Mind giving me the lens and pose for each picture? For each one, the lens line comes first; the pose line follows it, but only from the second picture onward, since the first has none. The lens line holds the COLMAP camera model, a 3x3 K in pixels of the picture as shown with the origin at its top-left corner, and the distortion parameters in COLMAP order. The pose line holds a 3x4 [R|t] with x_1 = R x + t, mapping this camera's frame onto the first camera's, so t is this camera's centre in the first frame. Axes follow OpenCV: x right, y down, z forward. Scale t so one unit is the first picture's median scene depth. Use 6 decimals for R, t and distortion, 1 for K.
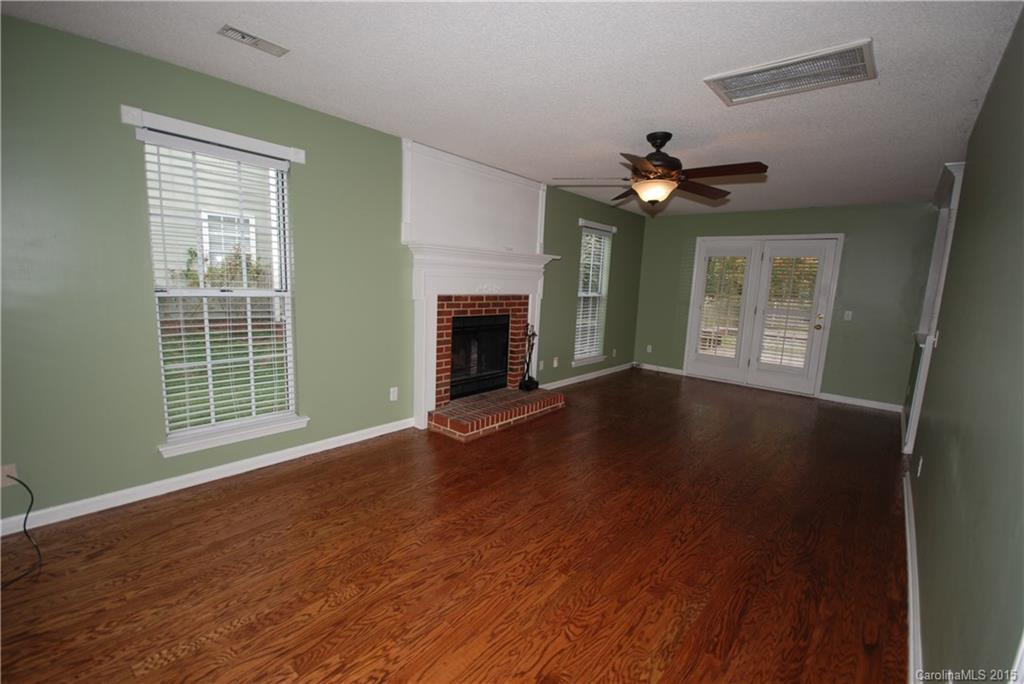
lens RADIAL K [[451.5, 0, 507.0], [0, 451.5, 343.9], [0, 0, 1]] dist [0.025360, -0.018983]
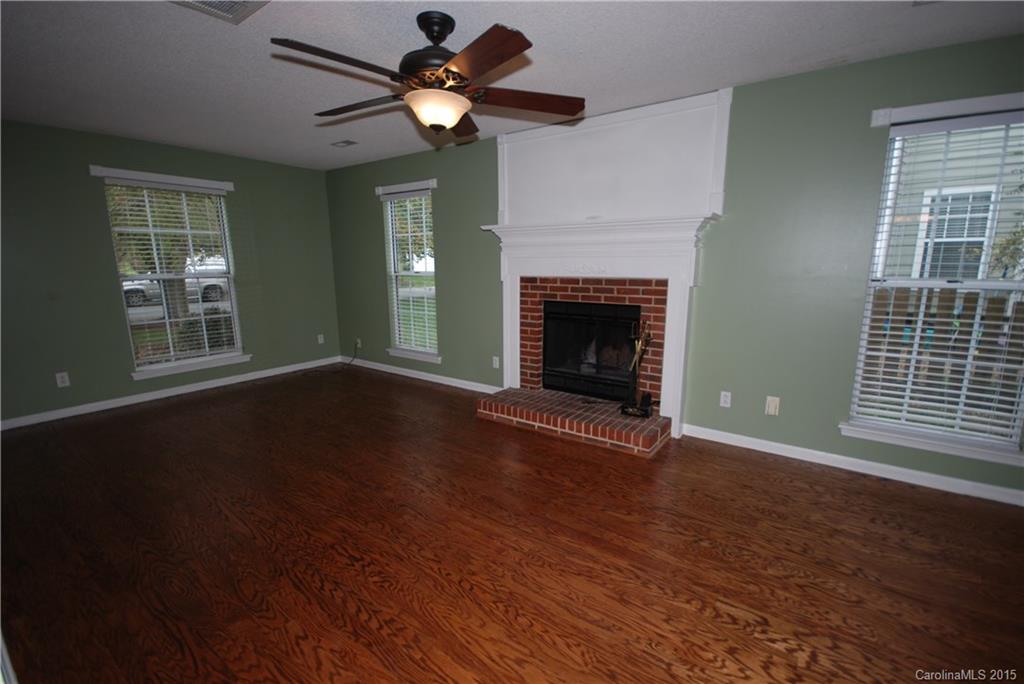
lens RADIAL K [[451.5, 0, 507.0], [0, 451.5, 343.9], [0, 0, 1]] dist [0.025360, -0.018983]
pose [[0.089718, 0.146435, -0.985143, 0.819394], [-0.128128, 0.982610, 0.134389, -0.087198], [0.987691, 0.114167, 0.106920, 0.833257]]
